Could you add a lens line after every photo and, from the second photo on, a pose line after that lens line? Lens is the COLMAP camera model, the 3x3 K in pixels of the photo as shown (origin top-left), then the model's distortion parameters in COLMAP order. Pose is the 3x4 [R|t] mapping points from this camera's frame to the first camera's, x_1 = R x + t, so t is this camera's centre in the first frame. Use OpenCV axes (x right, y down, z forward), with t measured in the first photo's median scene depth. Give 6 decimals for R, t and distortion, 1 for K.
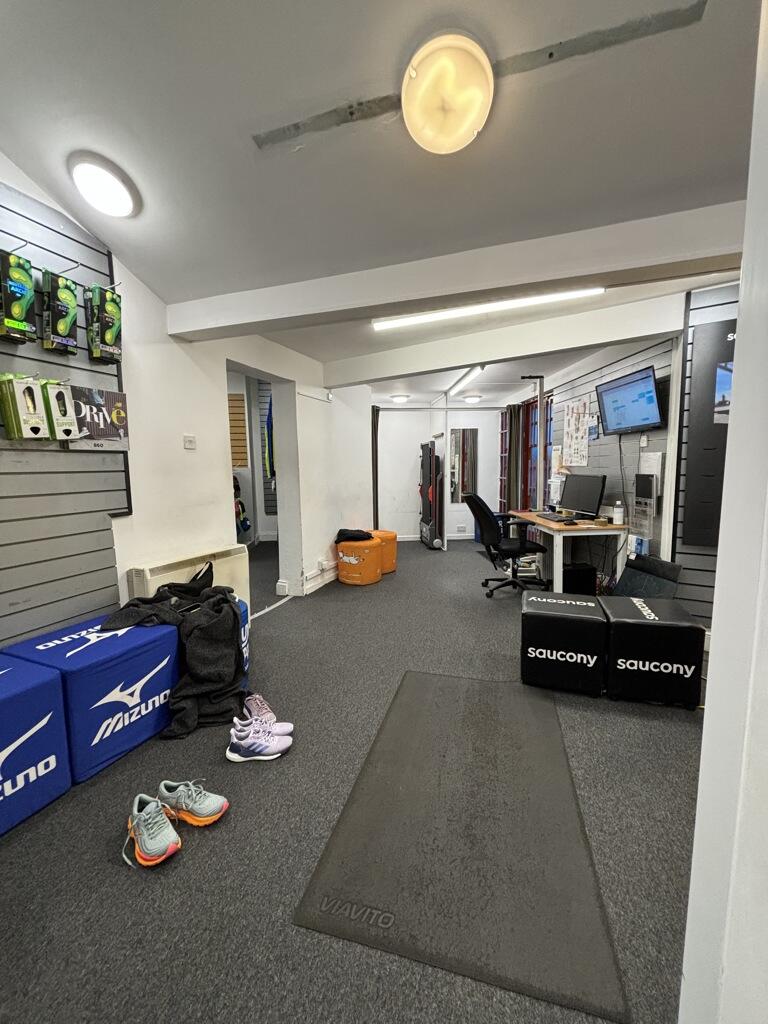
lens RADIAL K [[409.9, 0, 384.0], [0, 409.9, 512.0], [0, 0, 1]] dist [0.012317, 0.000333]
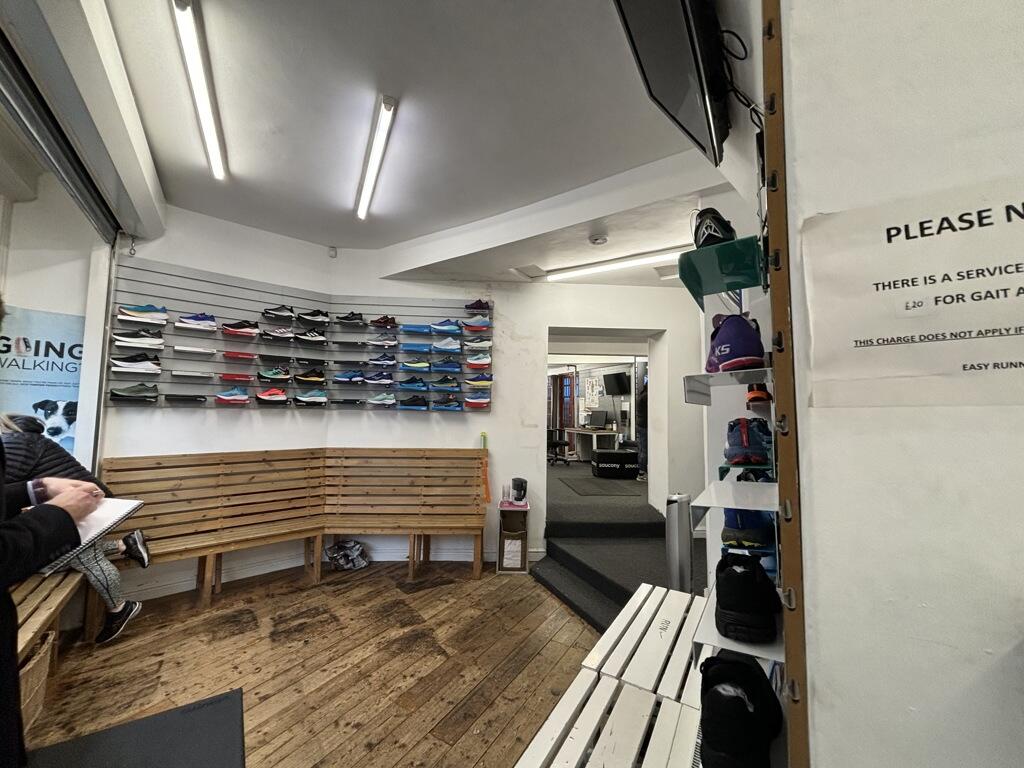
lens RADIAL K [[409.9, 0, 509.4], [0, 409.9, 383.0], [0, 0, 1]] dist [0.012317, 0.000333]
pose [[0.932768, 0.063585, 0.354825, -0.578131], [0.001167, 0.983782, -0.179363, 0.119389], [-0.360475, 0.167718, 0.917566, -0.685397]]
